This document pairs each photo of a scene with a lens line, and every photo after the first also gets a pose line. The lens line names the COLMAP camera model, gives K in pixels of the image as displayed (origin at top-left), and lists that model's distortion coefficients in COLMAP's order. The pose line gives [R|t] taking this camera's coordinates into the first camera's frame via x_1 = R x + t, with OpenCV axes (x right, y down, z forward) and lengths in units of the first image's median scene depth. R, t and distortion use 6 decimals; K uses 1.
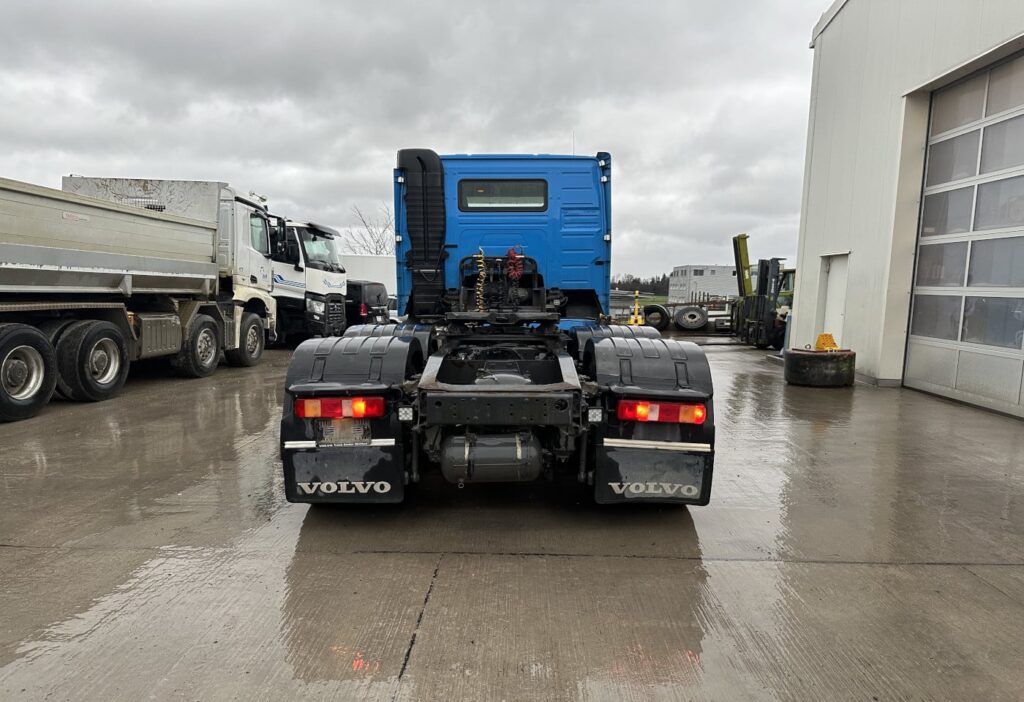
lens RADIAL K [[699.5, 0, 517.4], [0, 699.5, 355.4], [0, 0, 1]] dist [0.080061, -0.033350]
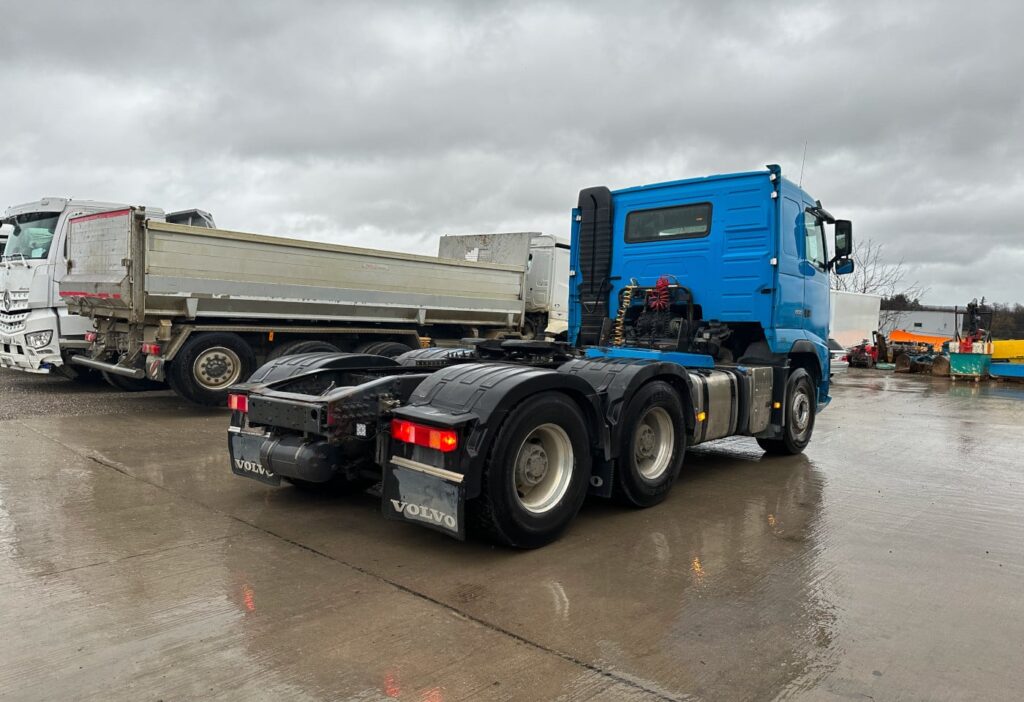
lens RADIAL K [[699.5, 0, 520.6], [0, 699.5, 347.8], [0, 0, 1]] dist [0.080061, -0.033350]
pose [[0.764545, 0.032810, -0.643734, 0.453186], [-0.075489, 0.996389, -0.038873, -0.006789], [0.640134, 0.078315, 0.764261, 0.152813]]
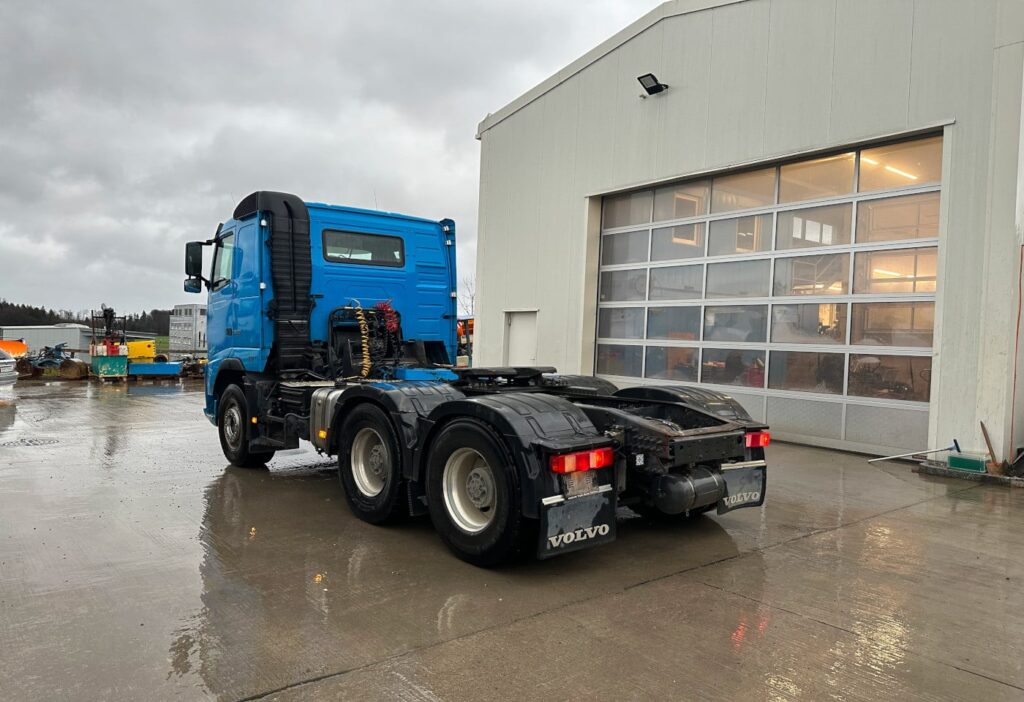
lens RADIAL K [[699.5, 0, 518.3], [0, 699.5, 329.3], [0, 0, 1]] dist [0.080061, -0.033350]
pose [[0.776902, 0.010685, 0.629531, -0.487595], [0.048754, 0.995833, -0.077070, -0.024232], [-0.627732, 0.090568, 0.773143, 0.092023]]
